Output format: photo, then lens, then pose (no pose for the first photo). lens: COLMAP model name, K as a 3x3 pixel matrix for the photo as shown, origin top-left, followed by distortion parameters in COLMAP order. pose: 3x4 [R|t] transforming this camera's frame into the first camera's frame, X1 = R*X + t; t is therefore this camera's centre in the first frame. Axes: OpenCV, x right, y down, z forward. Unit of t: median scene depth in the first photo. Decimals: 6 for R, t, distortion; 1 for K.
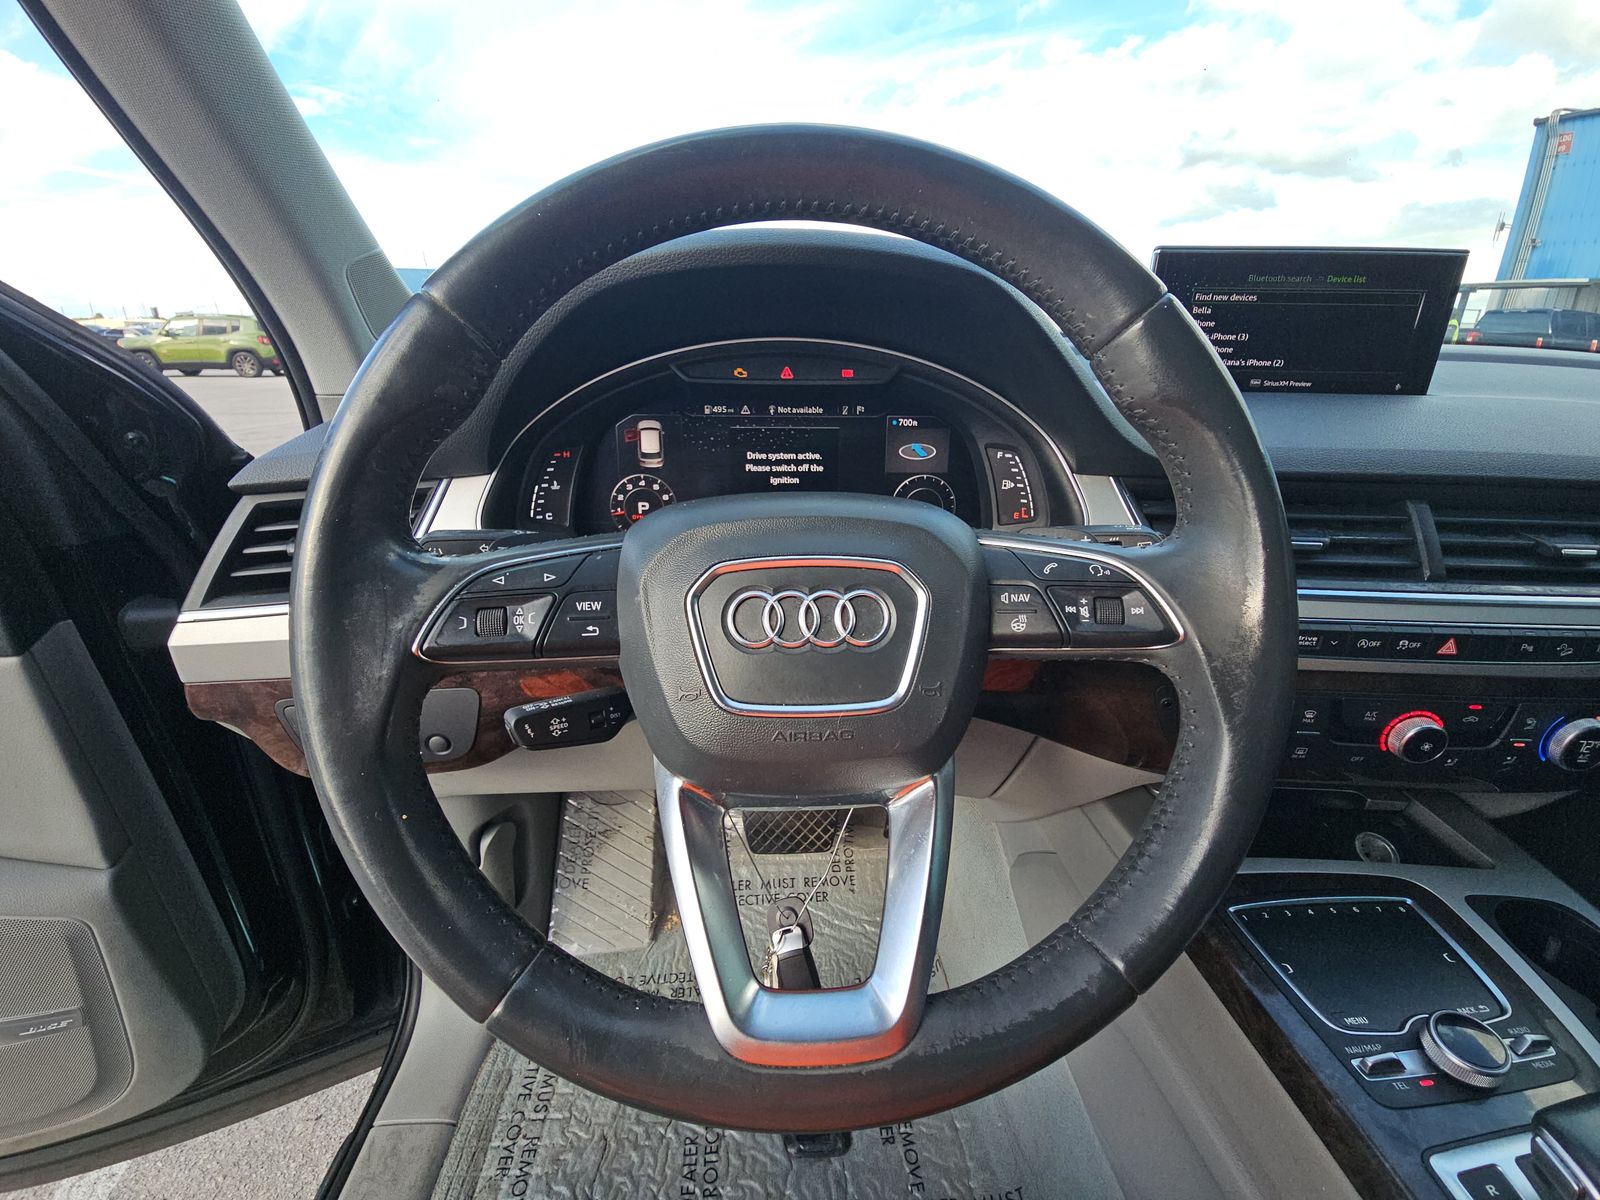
lens RADIAL K [[647.3, 0, 797.5], [0, 647.3, 592.6], [0, 0, 1]] dist [0.000313, -0.000553]
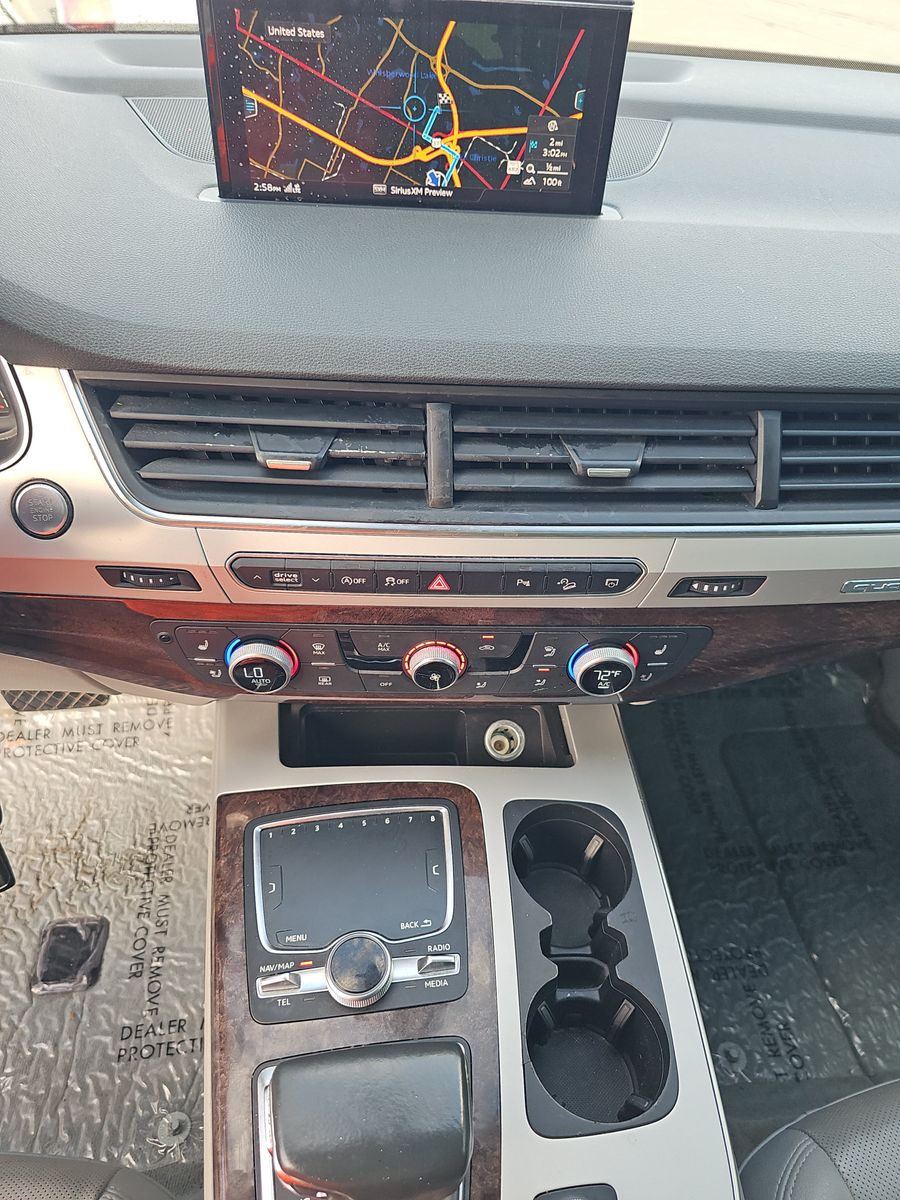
lens RADIAL K [[799.4, 0, 449.8], [0, 799.4, 602.5], [0, 0, 1]] dist [0.006093, -0.002819]
pose [[0.995233, -0.027196, 0.093661, 0.563403], [-0.008376, 0.932952, 0.359904, -0.175293], [-0.097169, -0.358972, 0.928276, -0.016955]]
